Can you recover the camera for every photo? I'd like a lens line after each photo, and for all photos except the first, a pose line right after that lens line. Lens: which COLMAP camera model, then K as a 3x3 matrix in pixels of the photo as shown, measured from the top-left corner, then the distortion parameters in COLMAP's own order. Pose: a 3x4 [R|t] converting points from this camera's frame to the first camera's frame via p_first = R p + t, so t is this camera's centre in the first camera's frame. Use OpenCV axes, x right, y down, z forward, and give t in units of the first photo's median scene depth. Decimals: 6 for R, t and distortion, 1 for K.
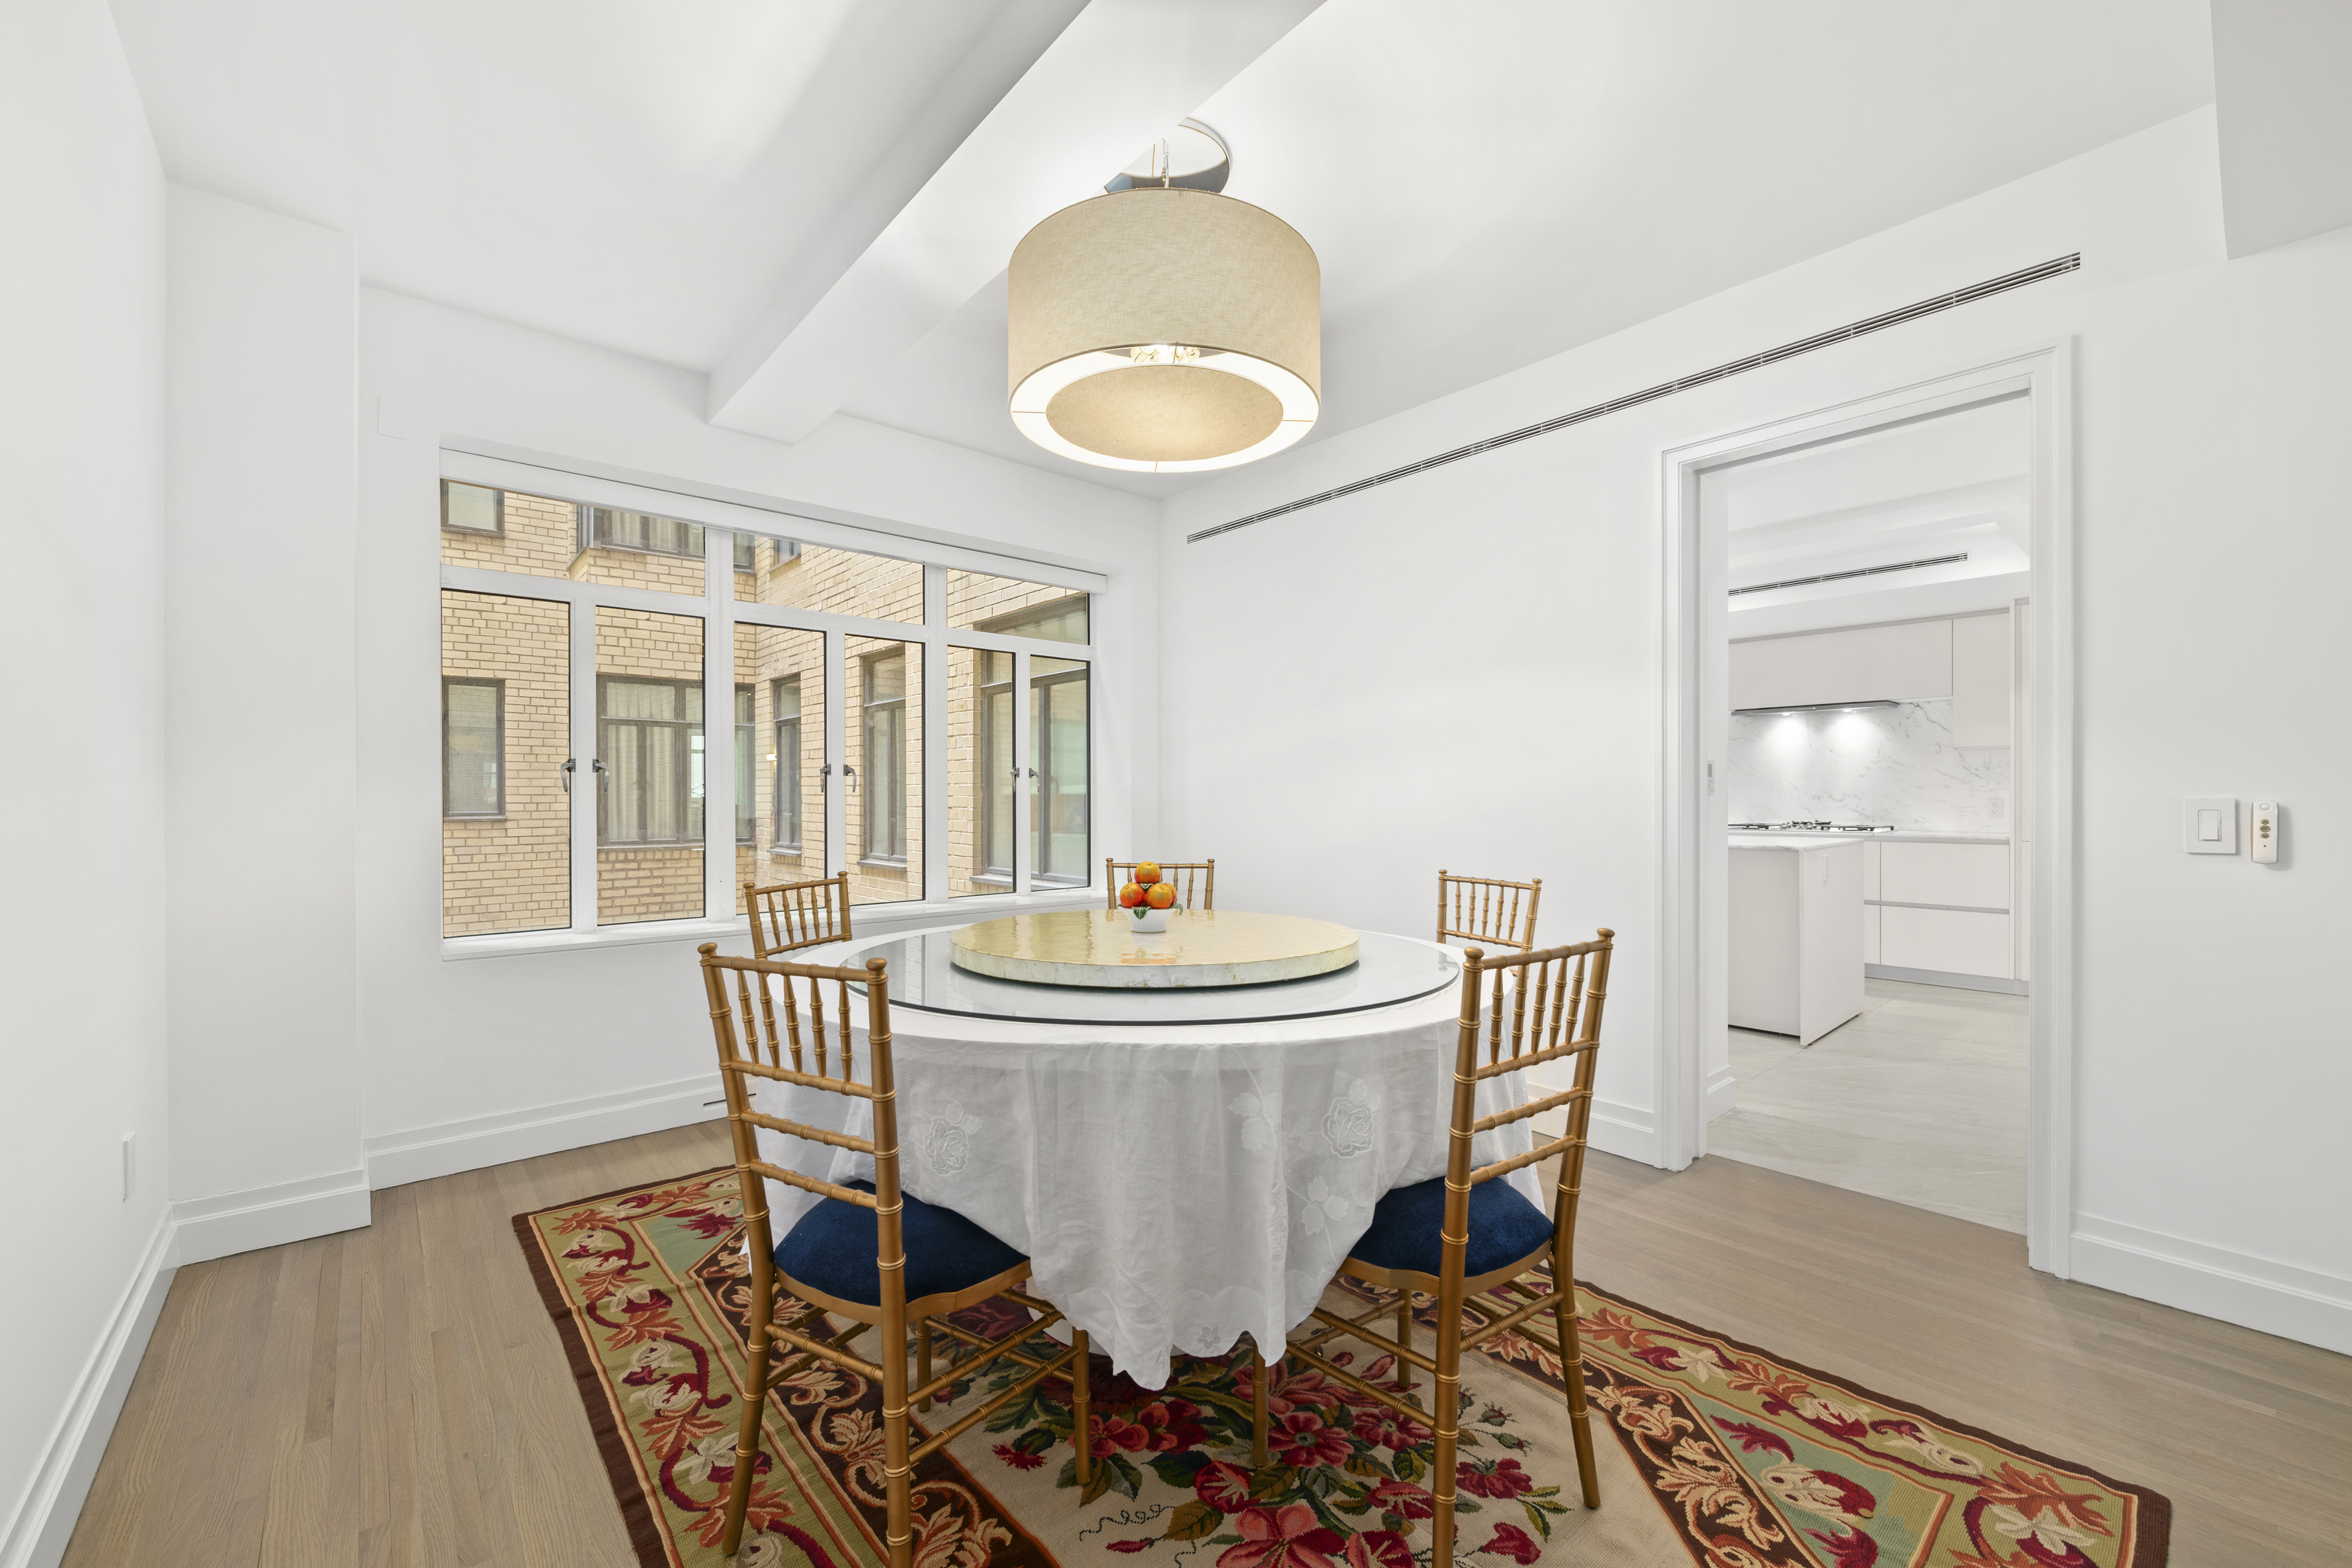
lens RADIAL K [[933.3, 0, 1172.8], [0, 933.3, 789.4], [0, 0, 1]] dist [0.001694, 0.000137]
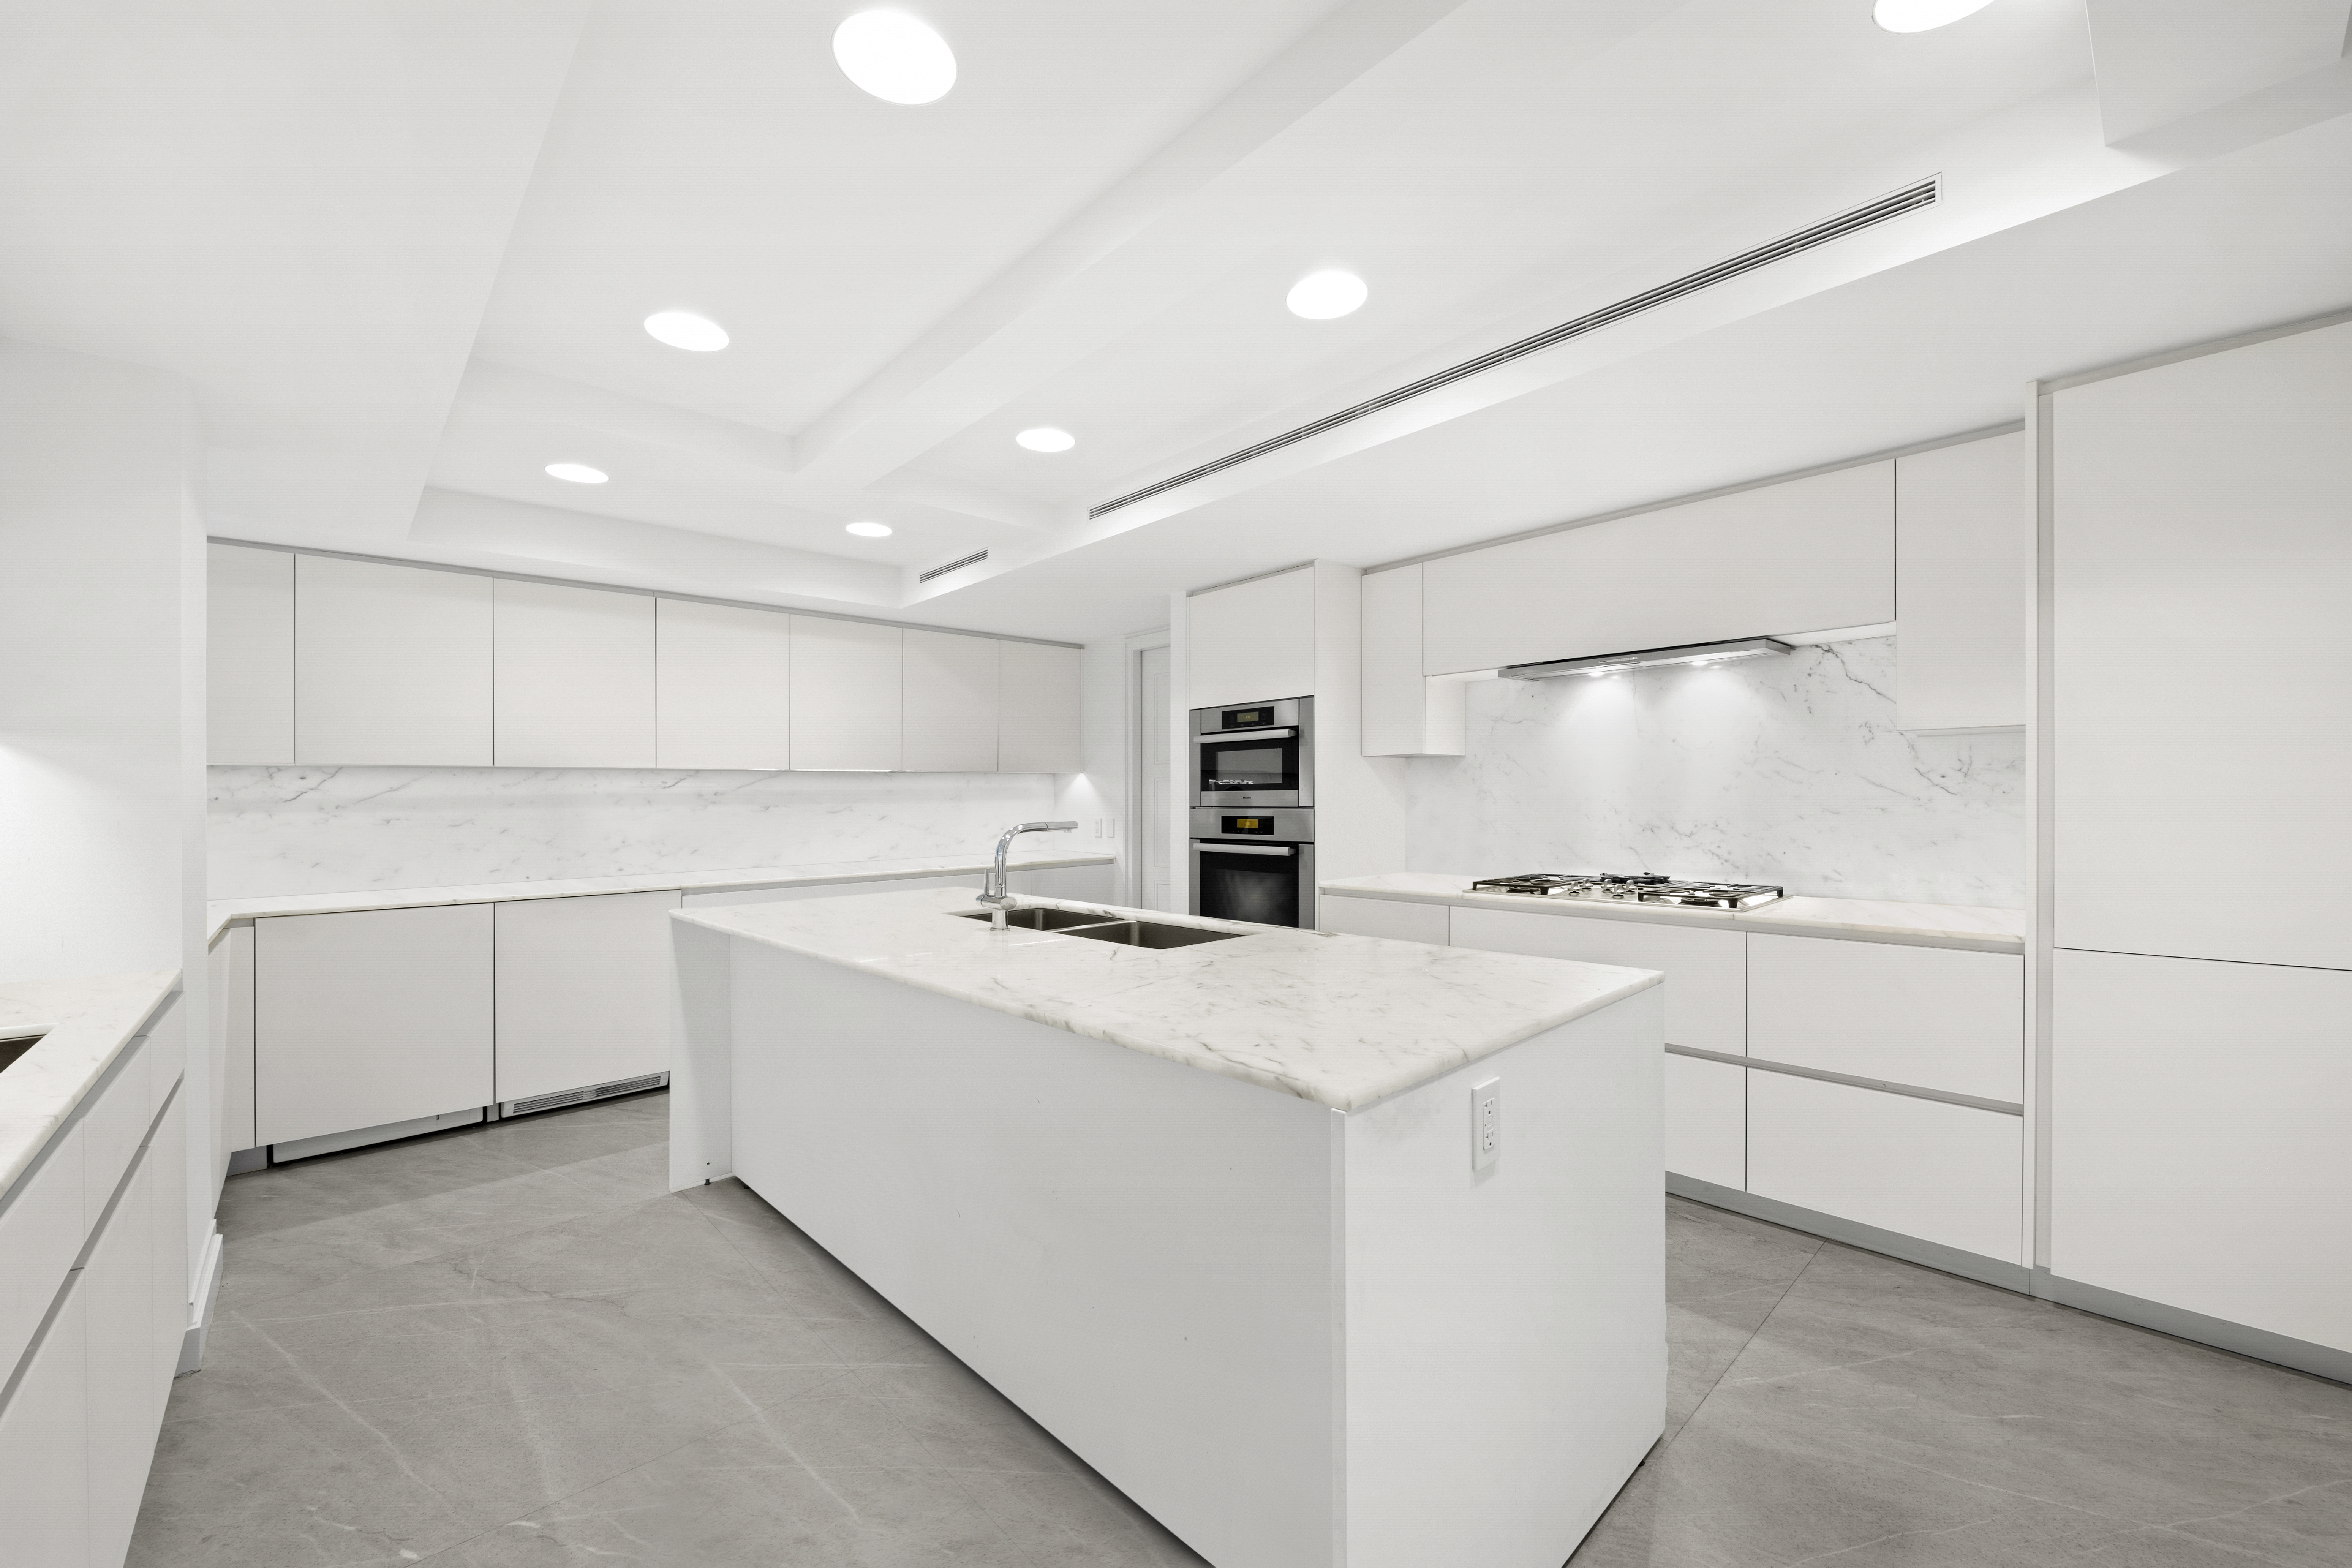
lens RADIAL K [[933.3, 0, 1177.8], [0, 933.3, 790.6], [0, 0, 1]] dist [0.001694, 0.000137]
pose [[0.998835, 0.000938, 0.048240, 0.413421], [-0.001382, 0.999957, 0.009175, -0.017473], [-0.048229, -0.009231, 0.998794, 0.503032]]
